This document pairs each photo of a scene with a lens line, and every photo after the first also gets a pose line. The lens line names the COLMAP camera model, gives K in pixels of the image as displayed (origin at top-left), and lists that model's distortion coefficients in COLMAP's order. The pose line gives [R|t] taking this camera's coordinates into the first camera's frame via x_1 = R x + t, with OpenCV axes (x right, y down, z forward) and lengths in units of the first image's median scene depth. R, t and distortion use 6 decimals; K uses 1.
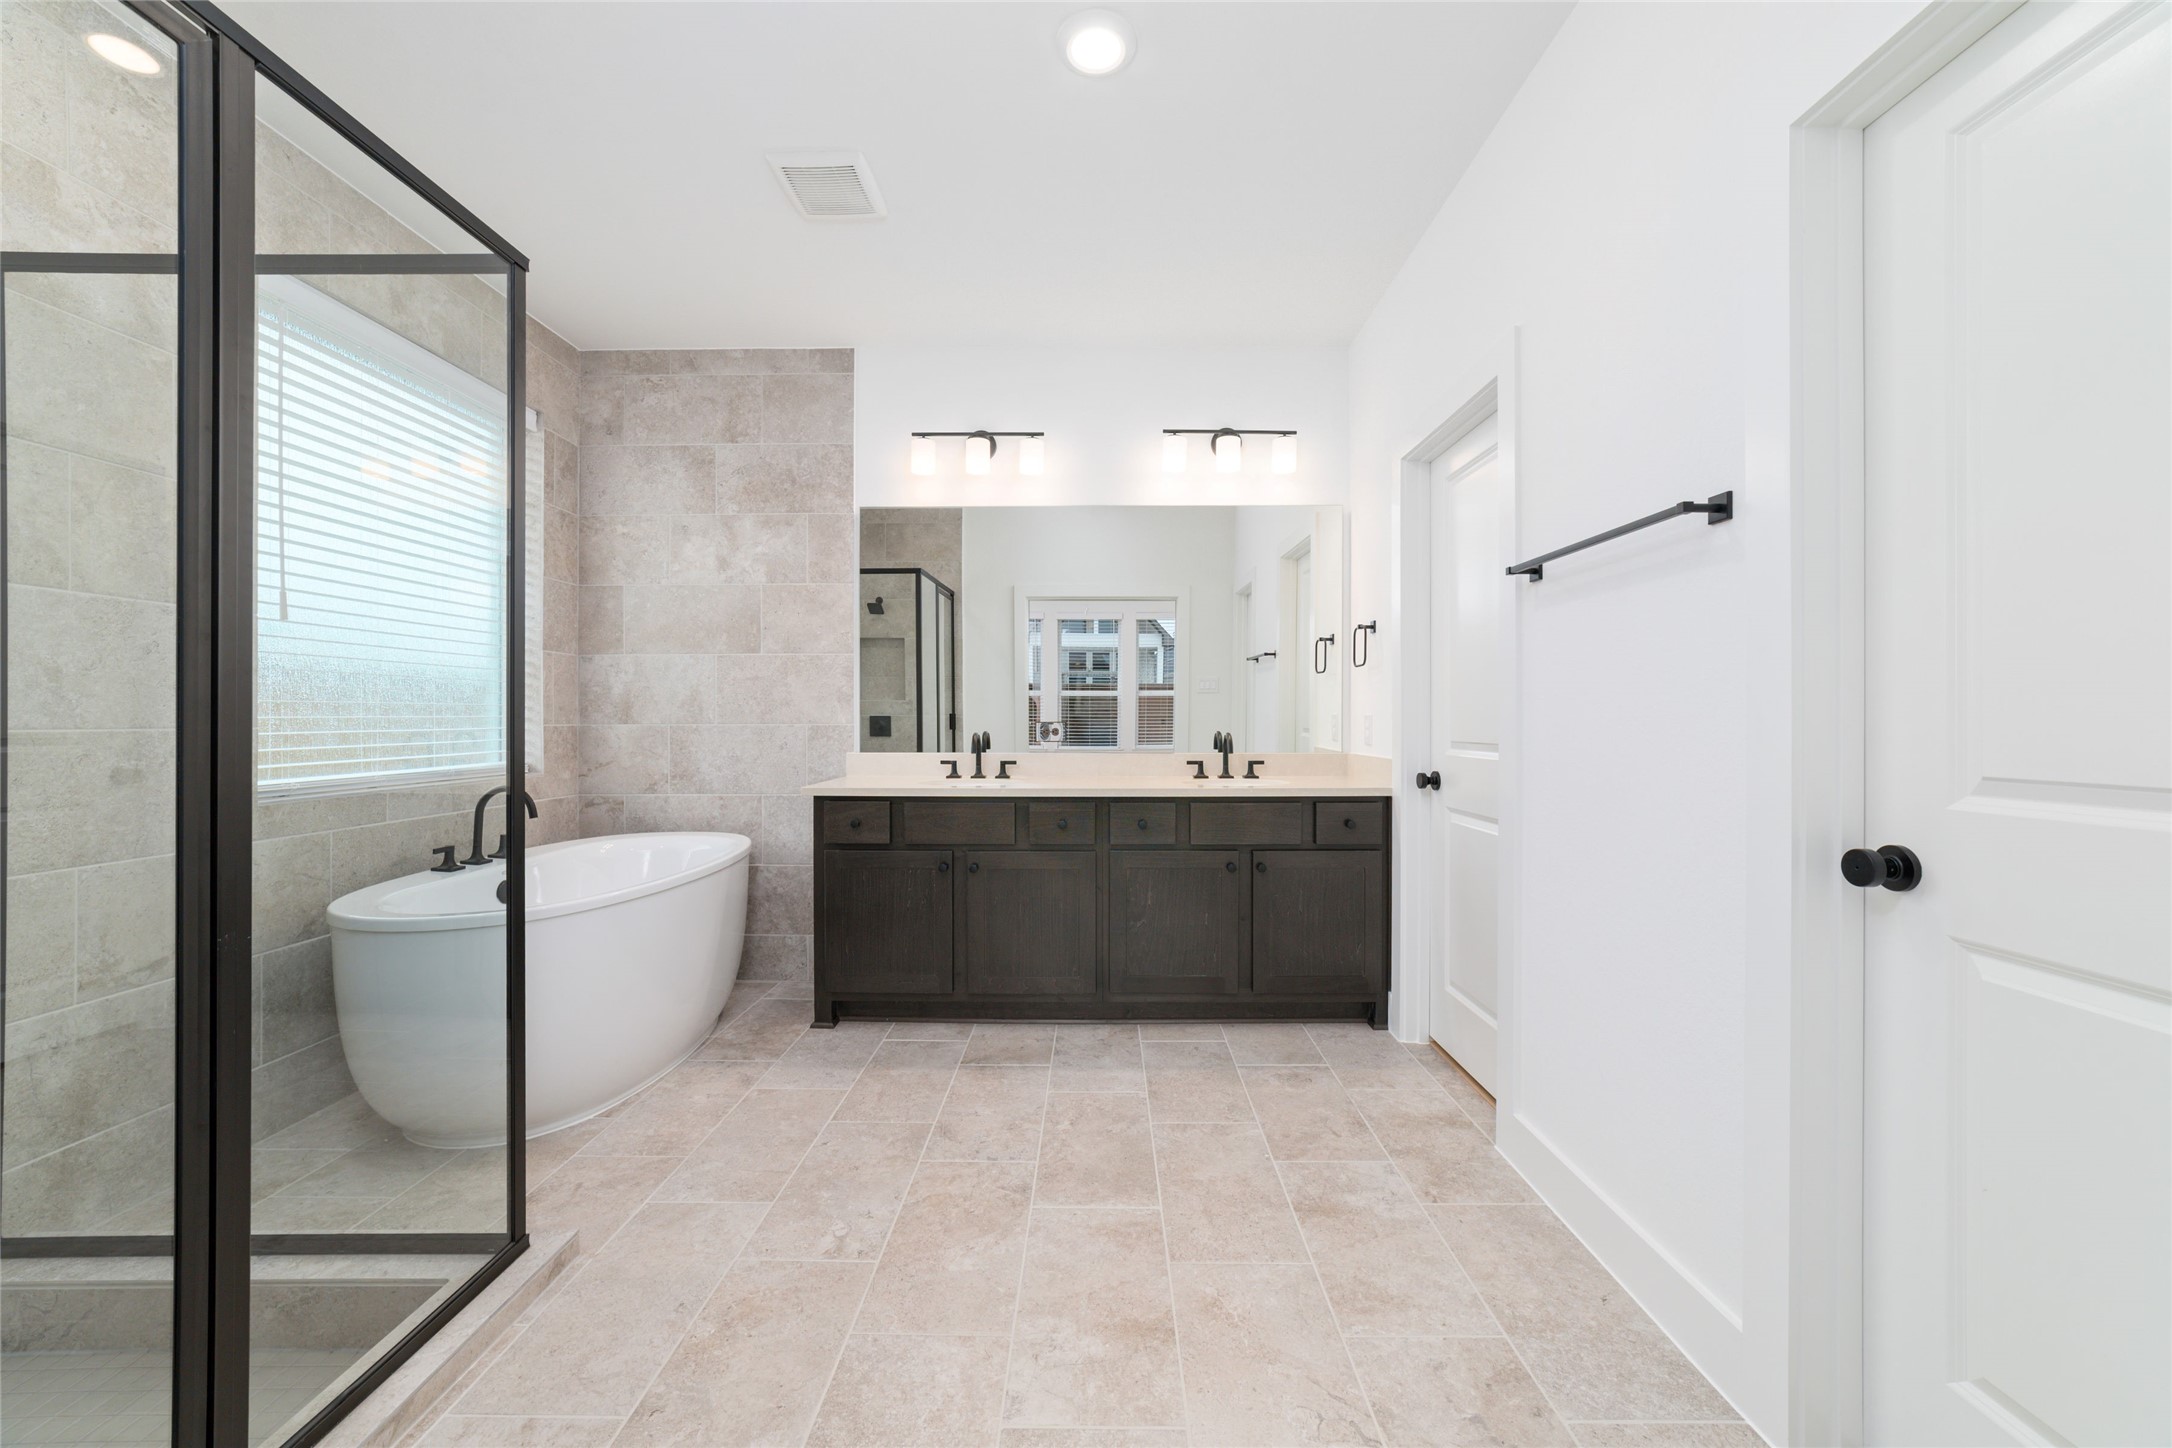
lens RADIAL K [[829.0, 0, 1089.1], [0, 829.0, 721.0], [0, 0, 1]] dist [-0.028016, 0.009461]
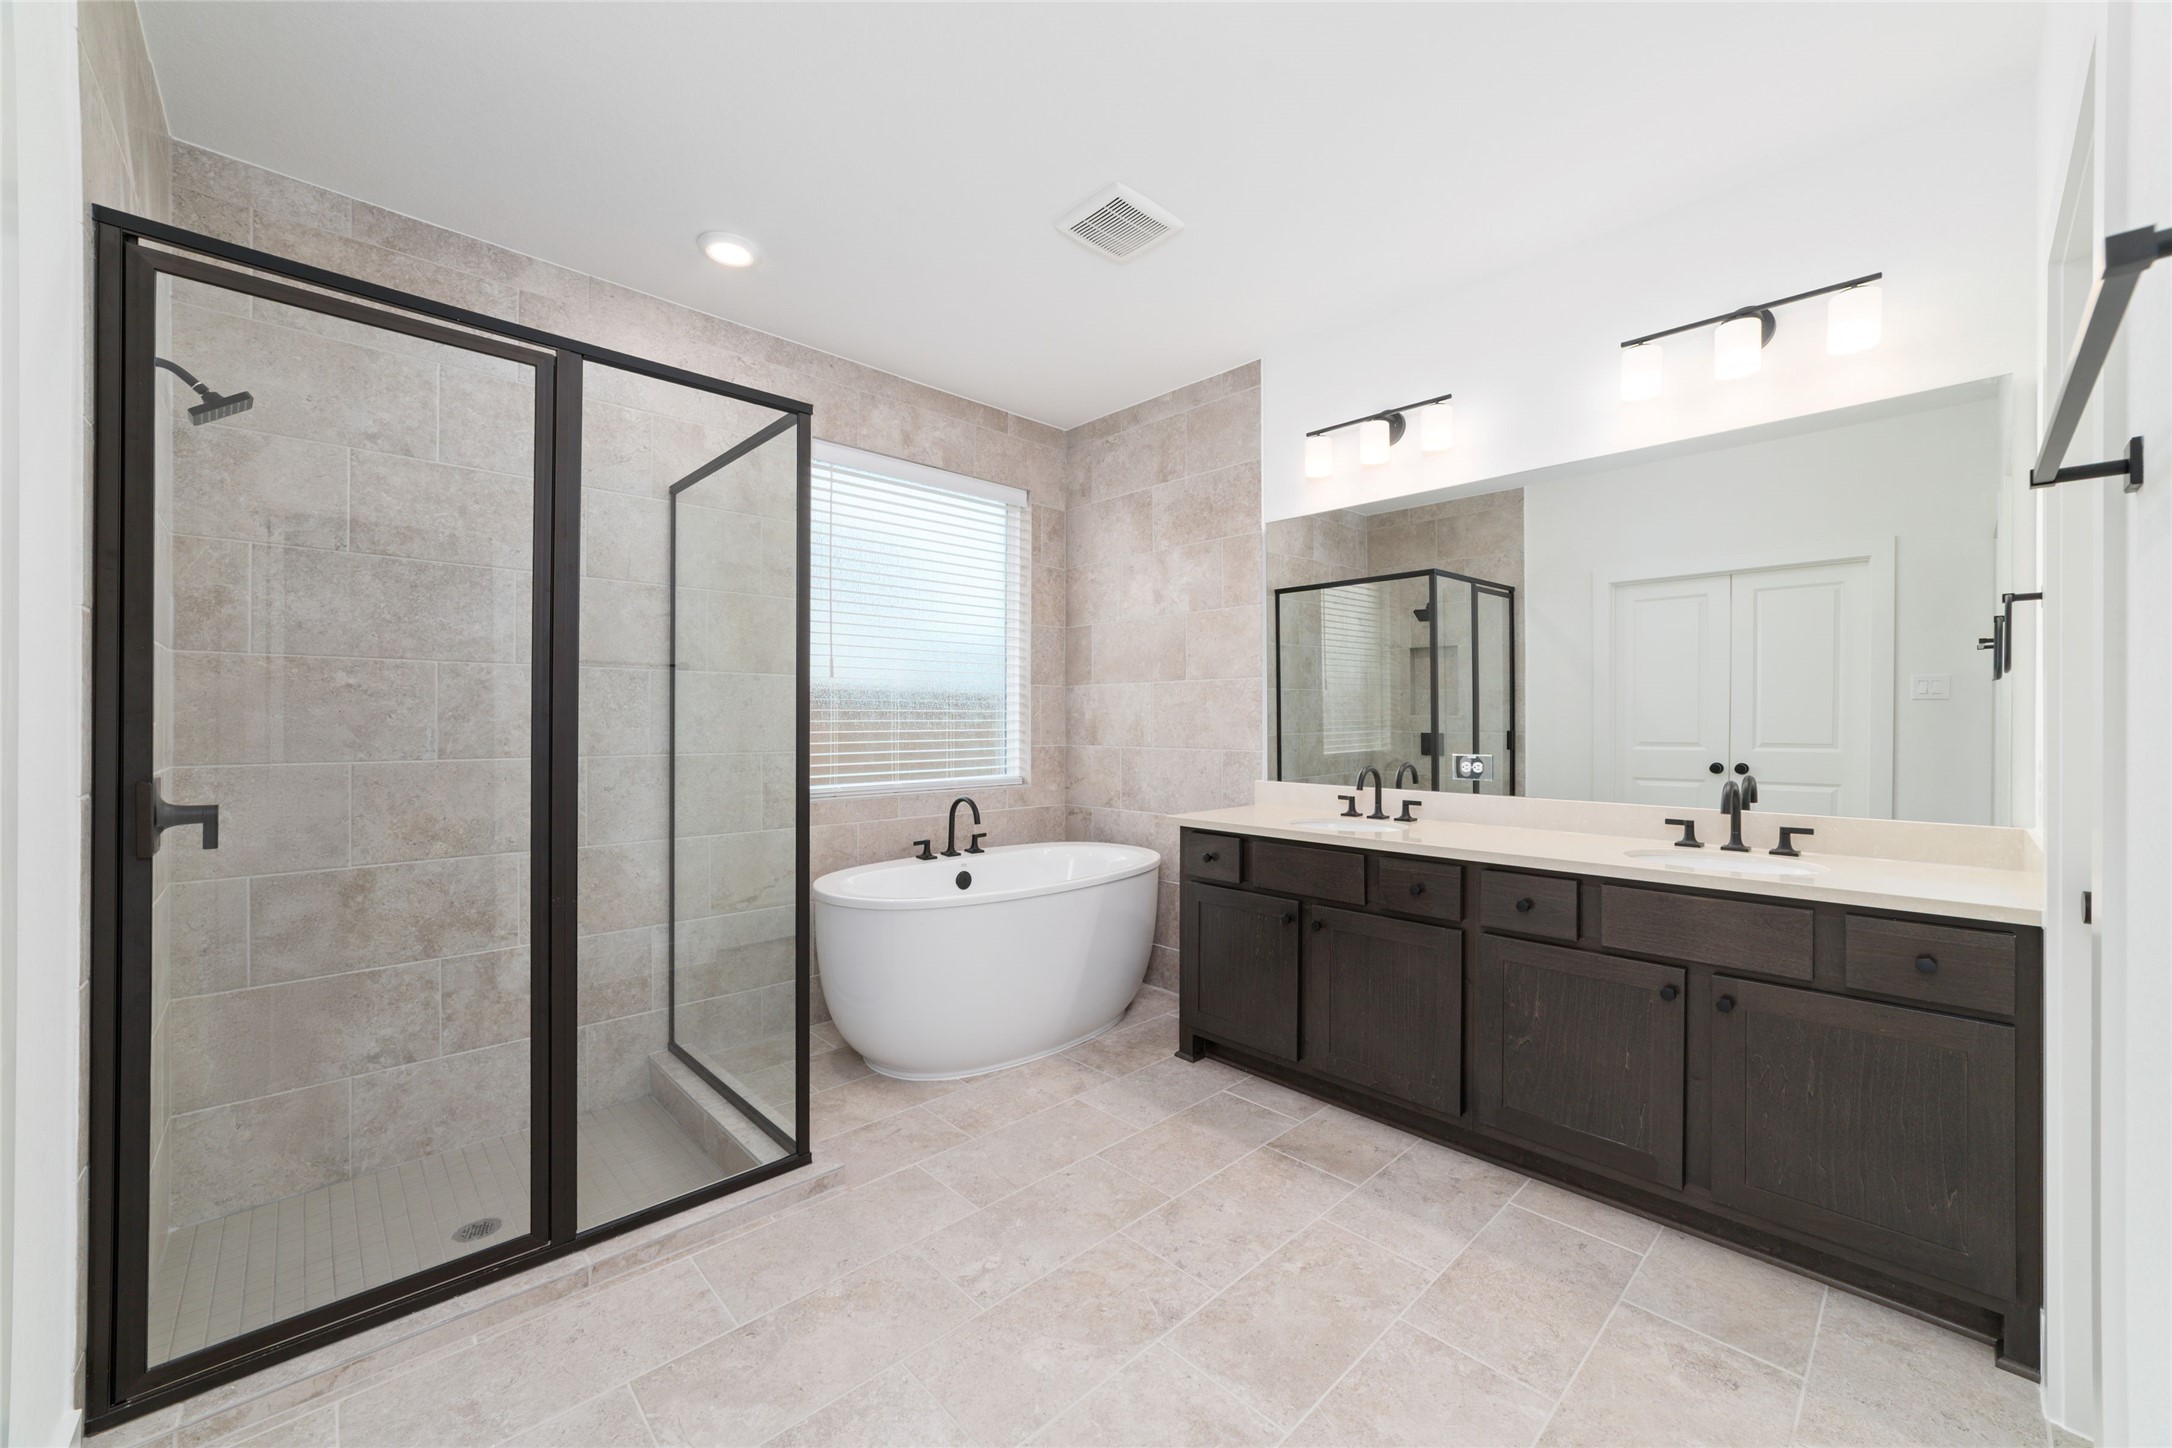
lens RADIAL K [[829.0, 0, 1089.1], [0, 829.0, 721.0], [0, 0, 1]] dist [-0.028016, 0.009461]
pose [[0.698570, 0.001352, -0.715541, 0.301972], [-0.004717, 0.999985, -0.002715, -0.031427], [0.715527, 0.005272, 0.698566, 0.216410]]
